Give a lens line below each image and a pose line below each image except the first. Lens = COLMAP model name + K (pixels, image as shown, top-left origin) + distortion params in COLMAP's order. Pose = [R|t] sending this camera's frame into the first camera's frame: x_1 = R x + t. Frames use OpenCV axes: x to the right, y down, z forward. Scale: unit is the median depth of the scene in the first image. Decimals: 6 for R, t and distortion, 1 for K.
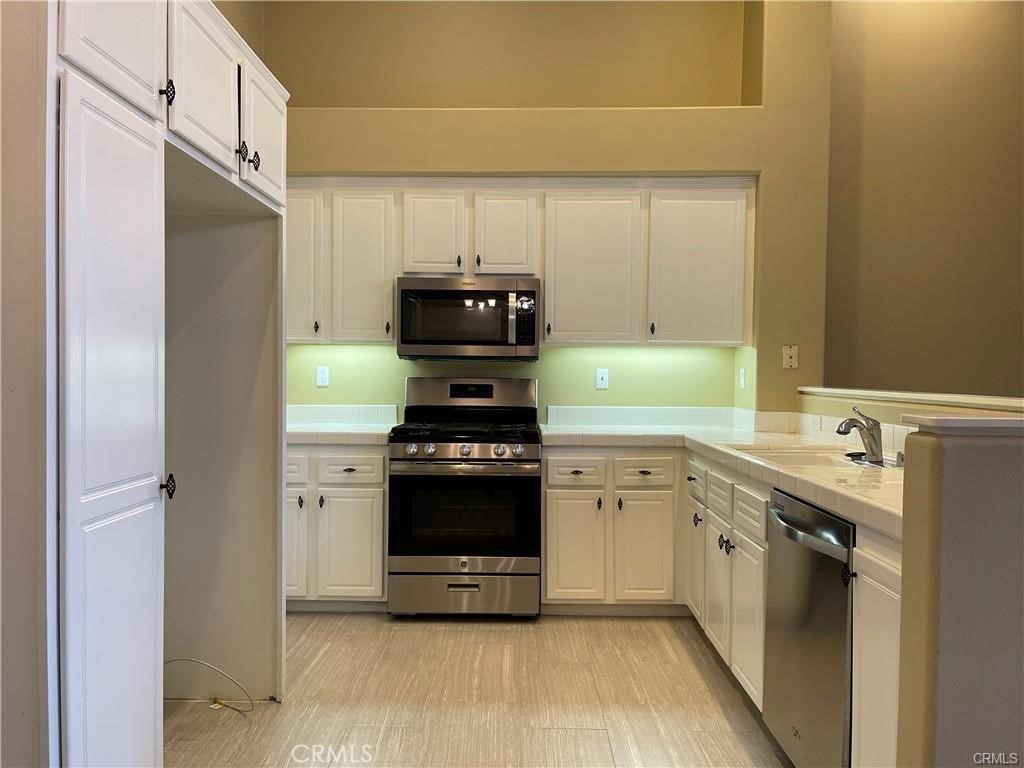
lens RADIAL K [[766.3, 0, 507.8], [0, 766.3, 391.3], [0, 0, 1]] dist [0.062308, -0.080748]
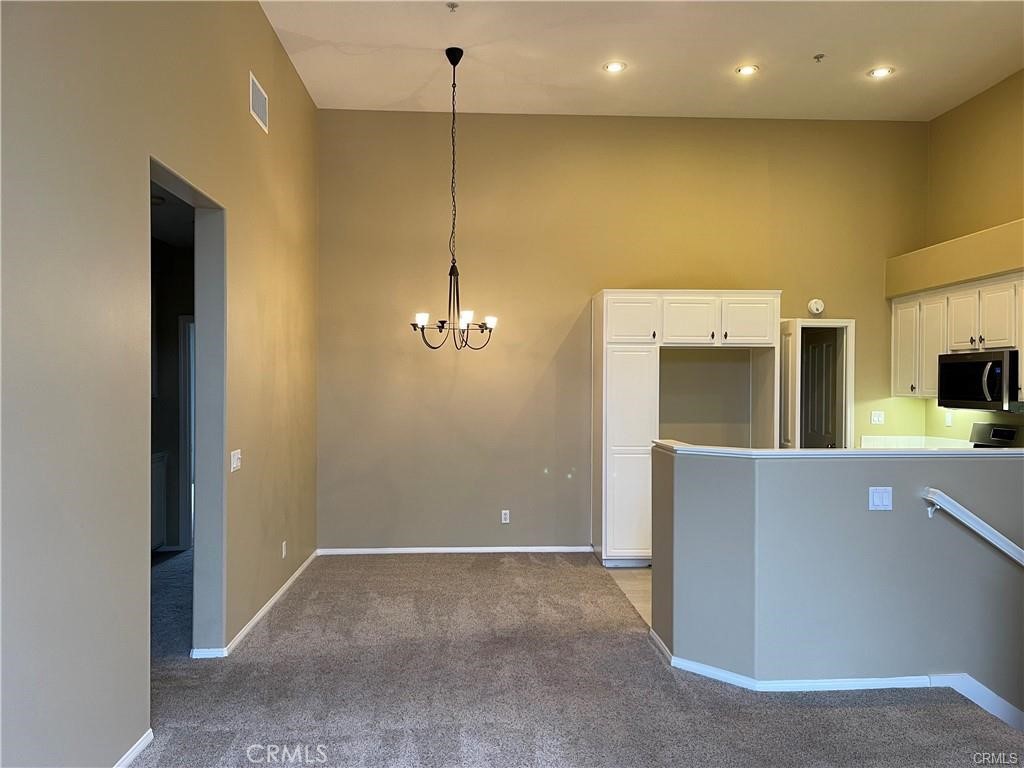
lens RADIAL K [[766.3, 0, 510.3], [0, 766.3, 391.1], [0, 0, 1]] dist [0.062308, -0.080748]
pose [[0.079328, 0.000650, -0.996848, 1.292909], [-0.027295, 0.999626, -0.001521, -0.052470], [0.996475, 0.027330, 0.079316, 0.049424]]
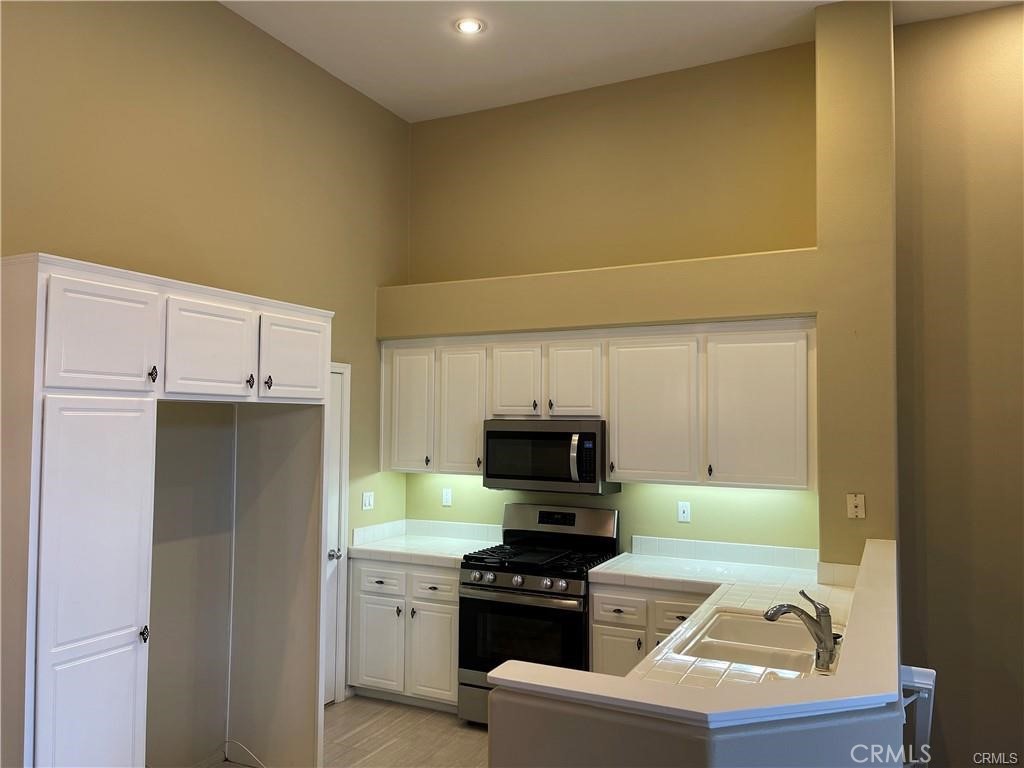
lens RADIAL K [[766.3, 0, 505.0], [0, 766.3, 390.6], [0, 0, 1]] dist [0.062308, -0.080748]
pose [[0.902744, -0.018236, -0.429792, 0.384787], [-0.011570, 0.997710, -0.066635, -0.116238], [0.430023, 0.065127, 0.900466, -0.037013]]
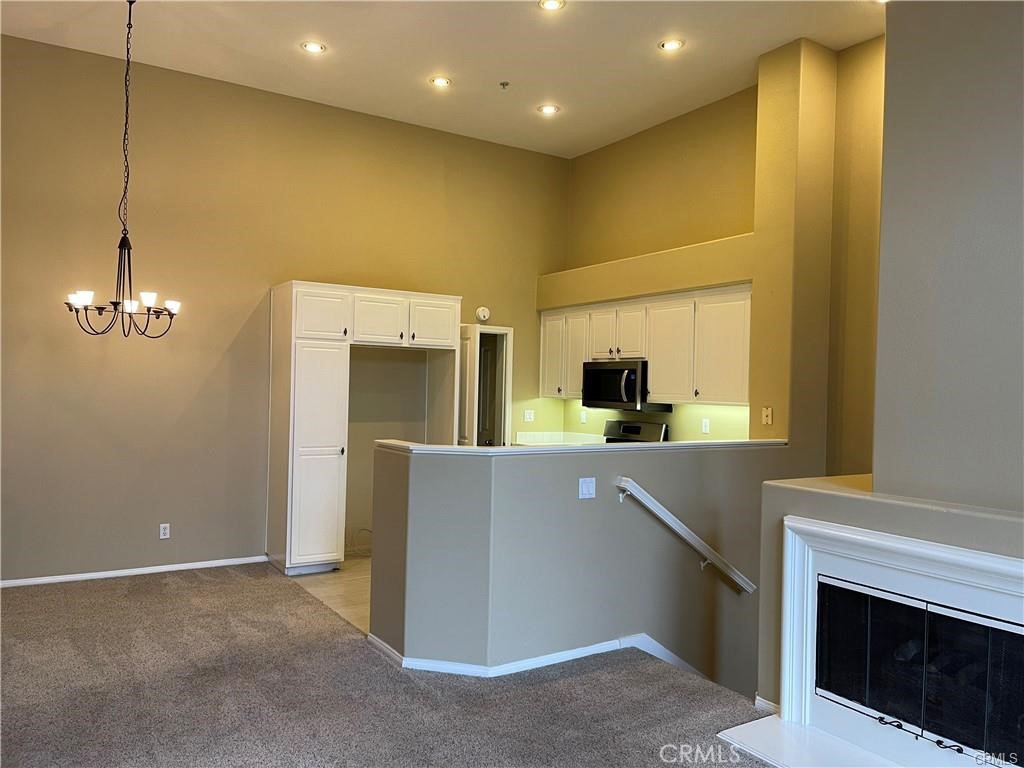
lens RADIAL K [[766.3, 0, 513.9], [0, 766.3, 391.2], [0, 0, 1]] dist [0.062308, -0.080748]
pose [[0.558001, 0.008623, -0.829795, 1.213615], [-0.038912, 0.999118, -0.015784, -0.048771], [0.828927, 0.041096, 0.557844, -0.102355]]
